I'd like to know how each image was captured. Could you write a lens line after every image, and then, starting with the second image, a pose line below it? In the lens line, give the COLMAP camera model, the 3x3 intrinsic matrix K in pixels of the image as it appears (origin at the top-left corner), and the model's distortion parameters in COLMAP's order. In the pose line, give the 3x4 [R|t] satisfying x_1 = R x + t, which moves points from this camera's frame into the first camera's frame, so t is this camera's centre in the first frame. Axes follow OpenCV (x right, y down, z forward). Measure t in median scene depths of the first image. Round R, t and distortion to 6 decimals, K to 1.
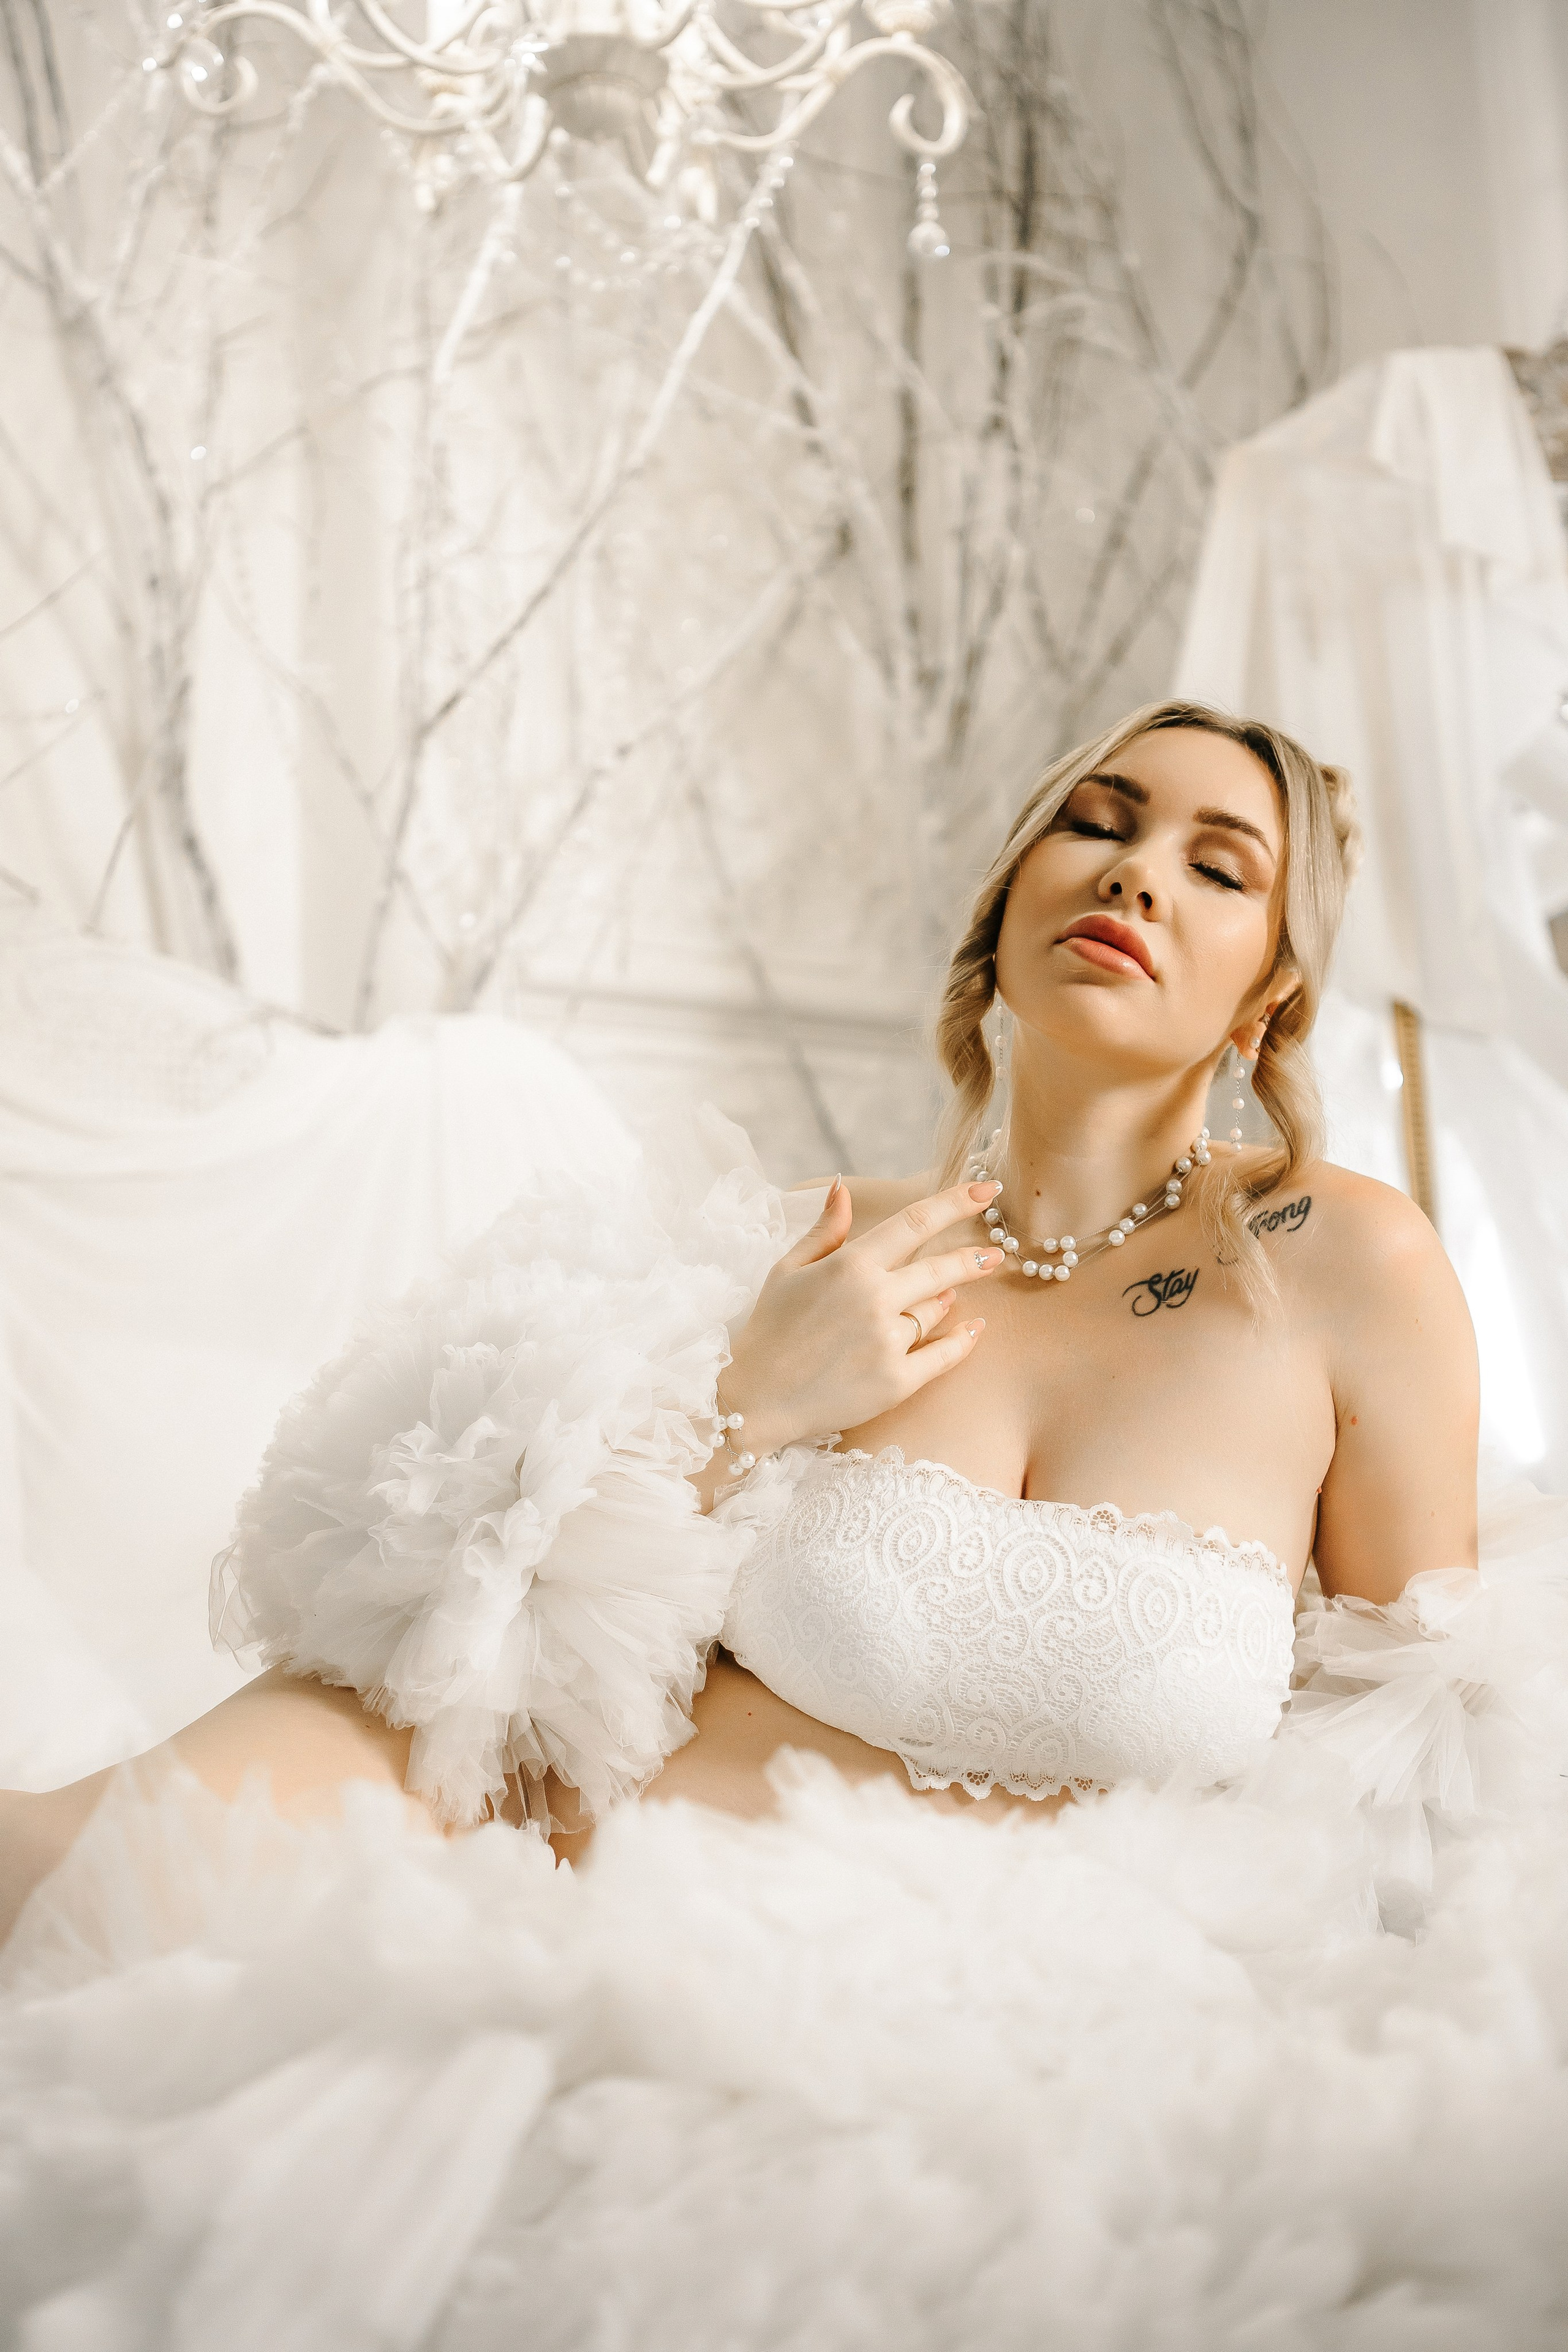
lens RADIAL K [[2697.1, 0, 784.0], [0, 2697.1, 1176.0], [0, 0, 1]] dist [-0.012689, -0.024021]
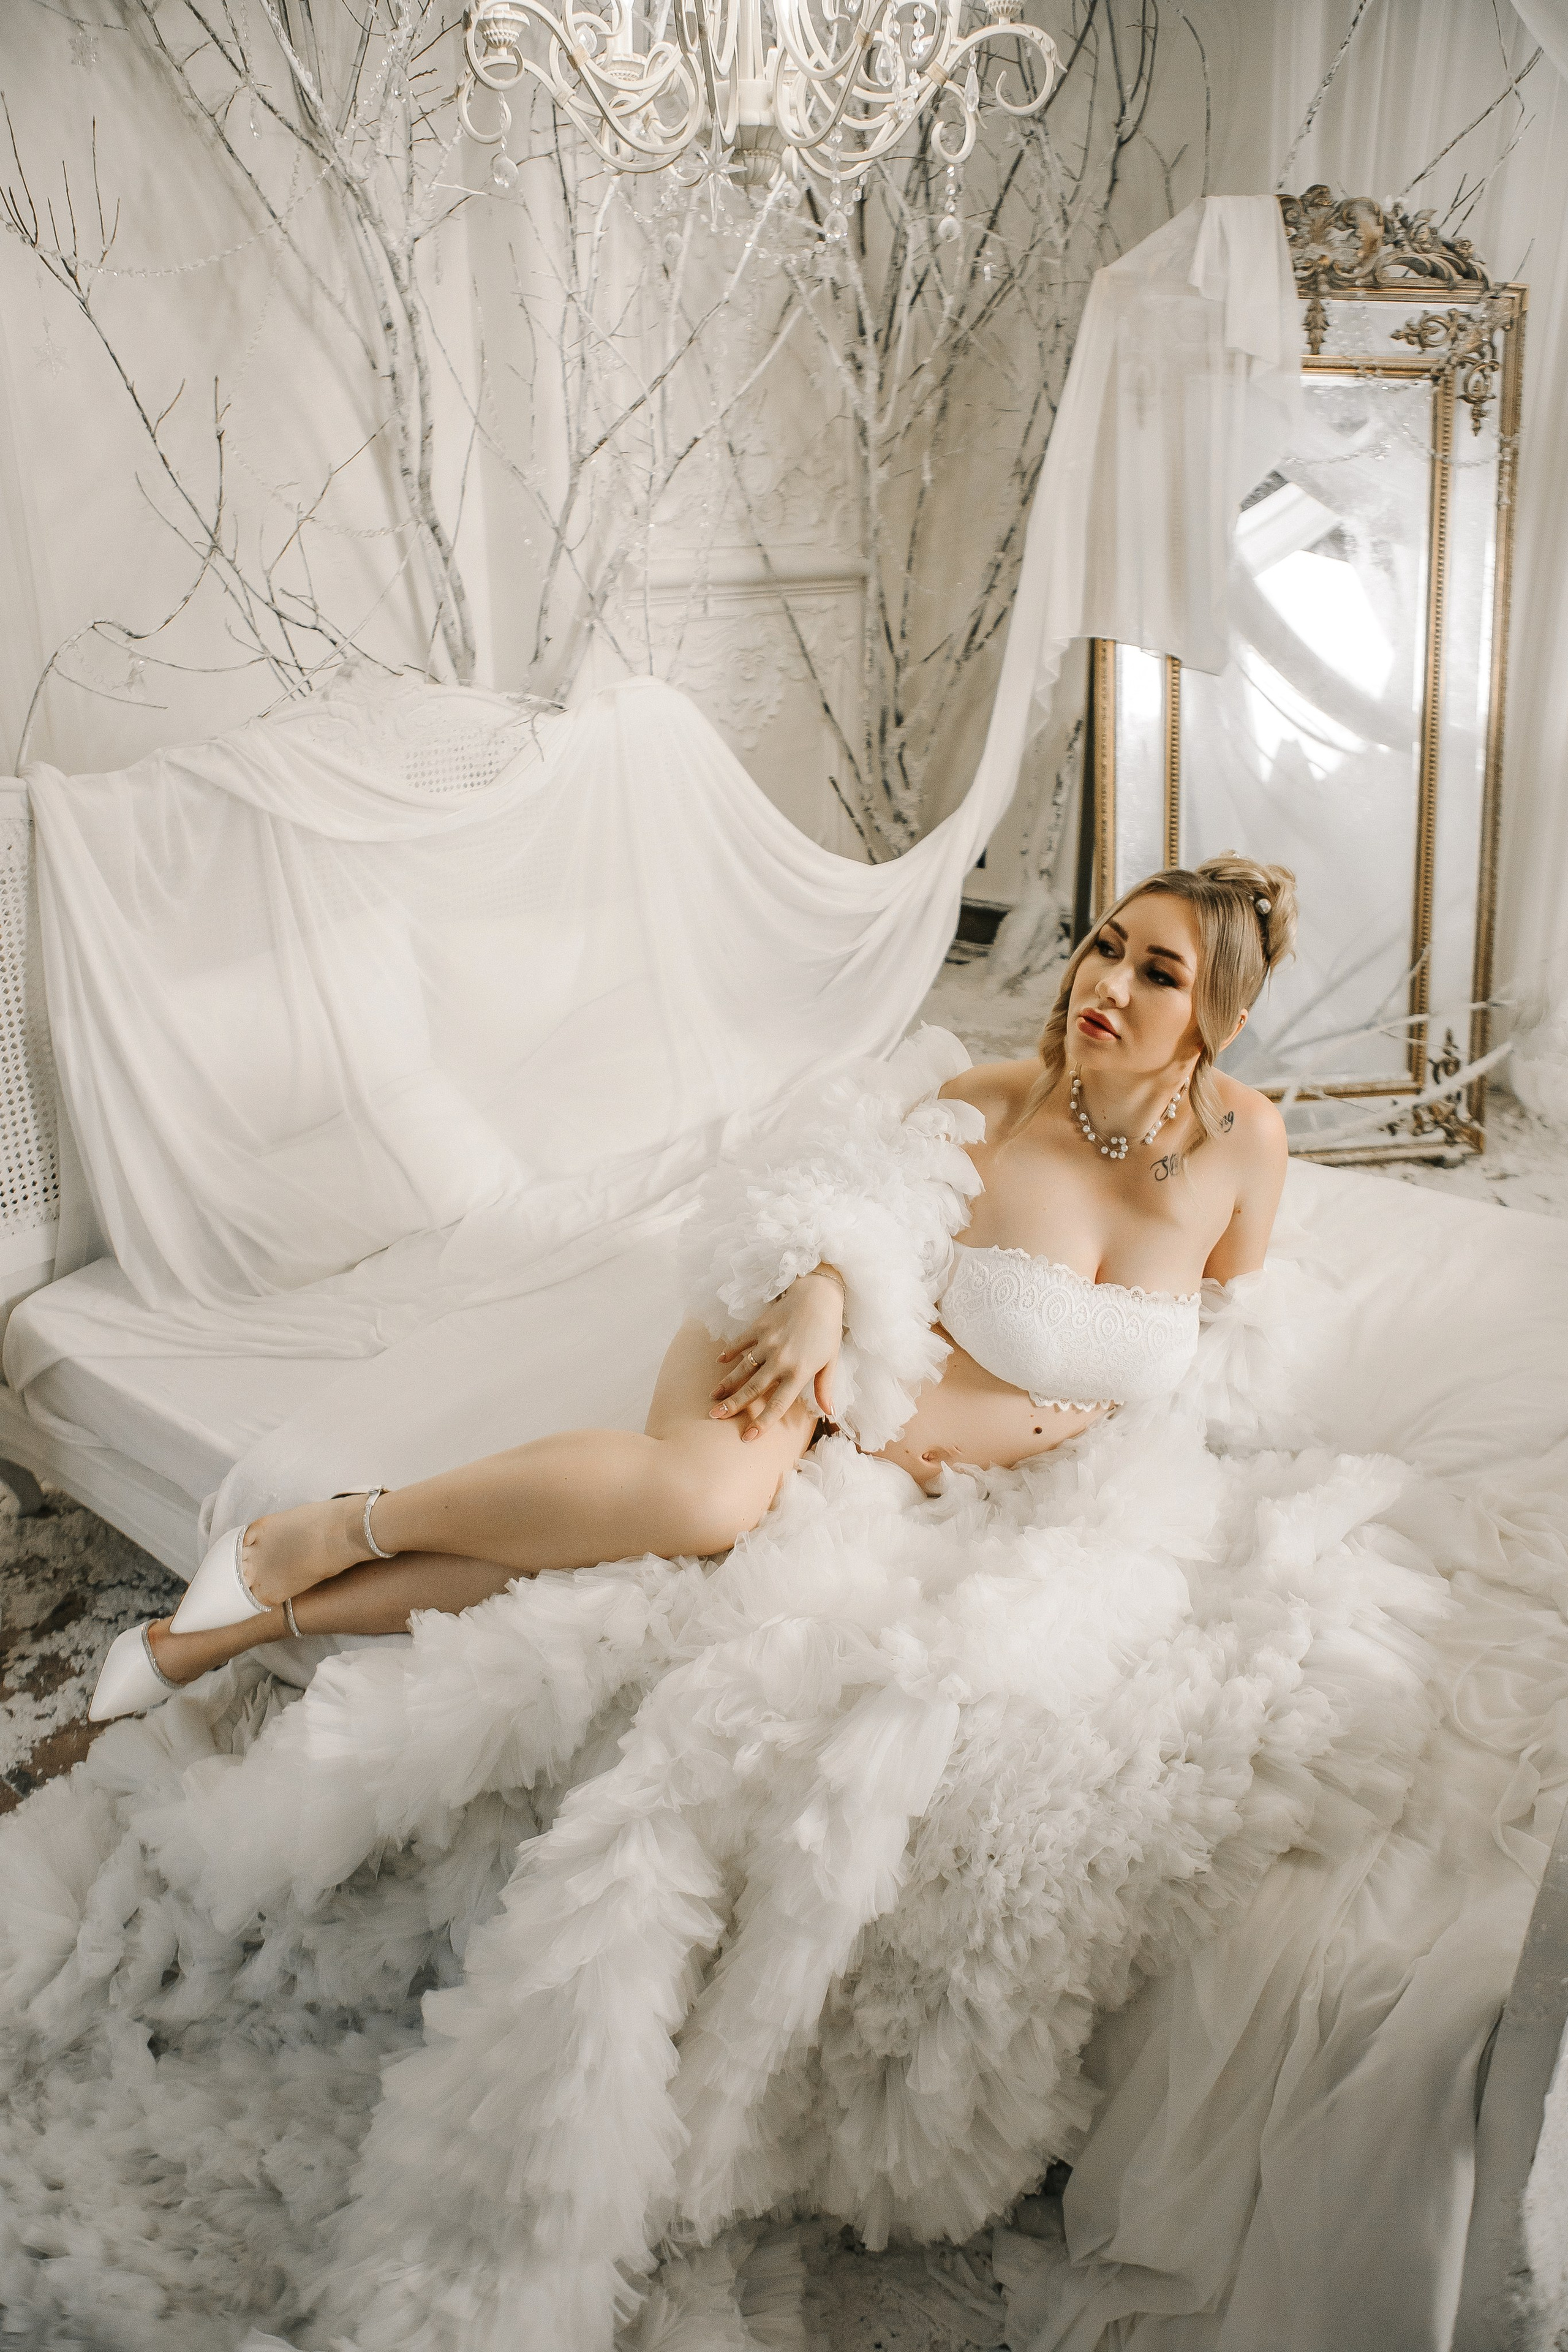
lens RADIAL K [[1662.3, 0, 791.8], [0, 1662.3, 1182.3], [0, 0, 1]] dist [-0.097796, 0.069599]
pose [[0.997047, -0.015065, 0.075301, -0.086549], [-0.019440, 0.899118, 0.437274, -0.197848], [-0.074292, -0.437447, 0.896170, -0.046667]]
